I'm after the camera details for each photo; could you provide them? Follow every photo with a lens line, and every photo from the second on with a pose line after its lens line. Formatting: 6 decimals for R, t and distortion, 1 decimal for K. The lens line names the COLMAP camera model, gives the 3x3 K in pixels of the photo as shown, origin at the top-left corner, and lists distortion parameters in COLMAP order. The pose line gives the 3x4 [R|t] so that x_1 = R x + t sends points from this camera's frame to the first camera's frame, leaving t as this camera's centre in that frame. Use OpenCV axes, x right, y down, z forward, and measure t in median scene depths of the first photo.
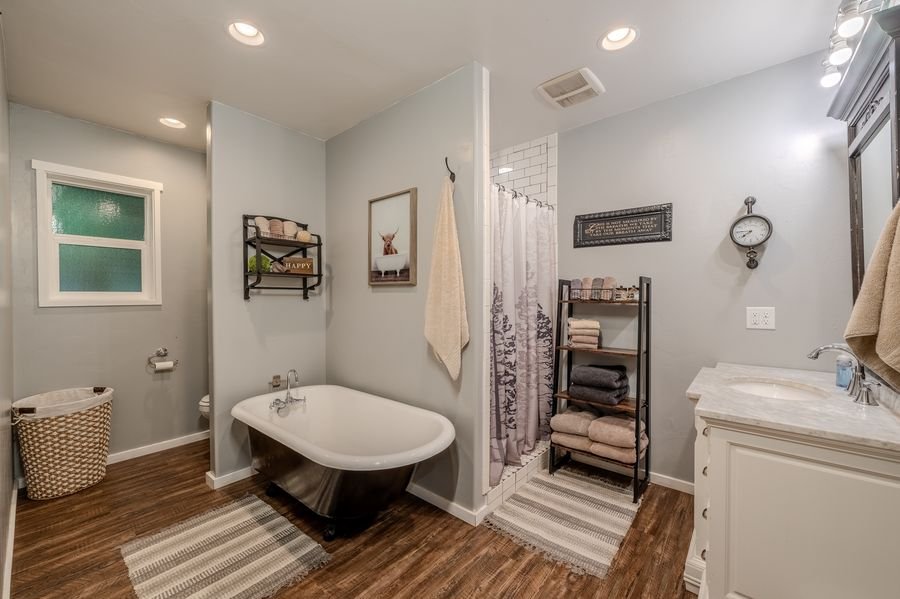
lens RADIAL K [[350.7, 0, 448.7], [0, 350.7, 300.5], [0, 0, 1]] dist [-0.000419, -0.000028]
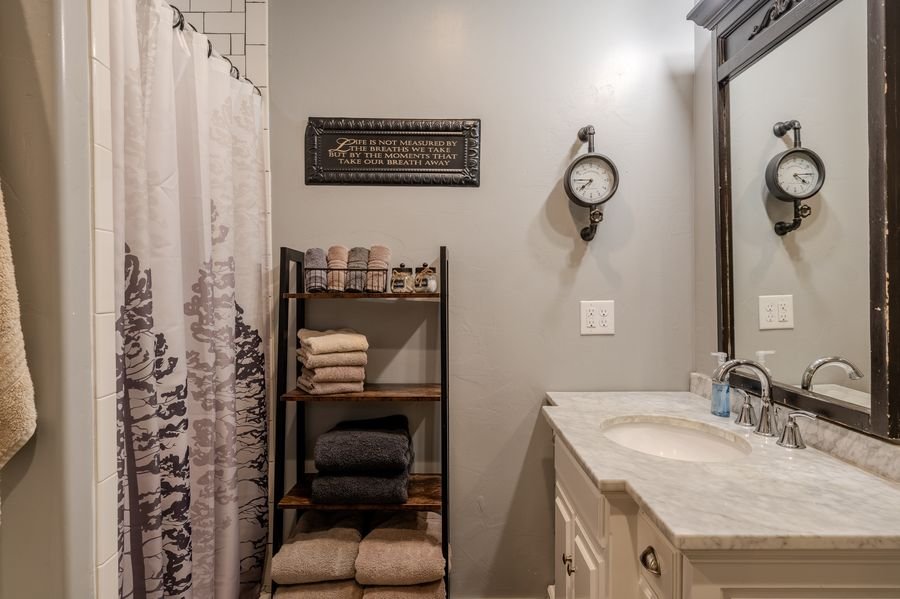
lens RADIAL K [[549.2, 0, 449.6], [0, 549.2, 297.9], [0, 0, 1]] dist [-0.003096, 0.000988]
pose [[0.764123, -0.014206, 0.644914, 0.022256], [0.008296, 0.999891, 0.012195, -0.000967], [-0.645017, -0.003968, 0.764158, 0.348115]]
